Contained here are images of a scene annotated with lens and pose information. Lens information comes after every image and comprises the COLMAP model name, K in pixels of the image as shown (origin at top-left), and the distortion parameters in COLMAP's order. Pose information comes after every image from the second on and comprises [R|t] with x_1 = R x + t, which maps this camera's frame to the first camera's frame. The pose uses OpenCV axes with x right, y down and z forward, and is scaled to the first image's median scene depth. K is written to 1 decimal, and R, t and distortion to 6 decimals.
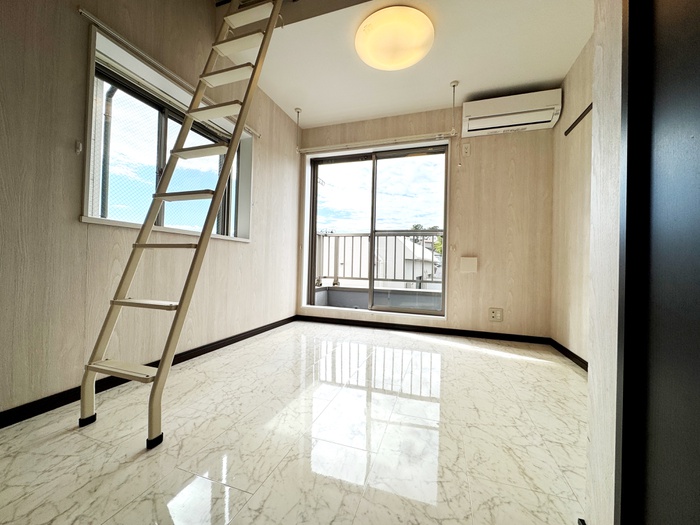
lens RADIAL K [[279.1, 0, 347.7], [0, 279.1, 262.5], [0, 0, 1]] dist [-0.003237, -0.000389]
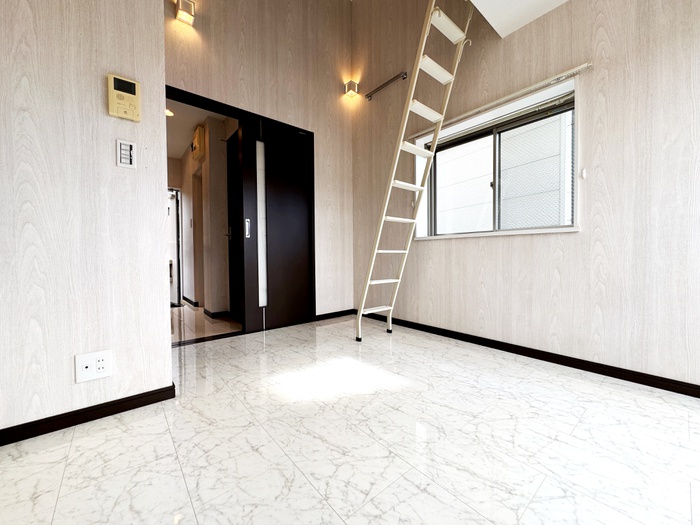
lens RADIAL K [[279.1, 0, 350.5], [0, 279.1, 262.0], [0, 0, 1]] dist [-0.003237, -0.000389]
pose [[-0.517370, -0.001310, -0.855761, 1.024195], [-0.000839, 0.999999, -0.001024, 0.011062], [0.855761, 0.000188, -0.517371, 1.688033]]
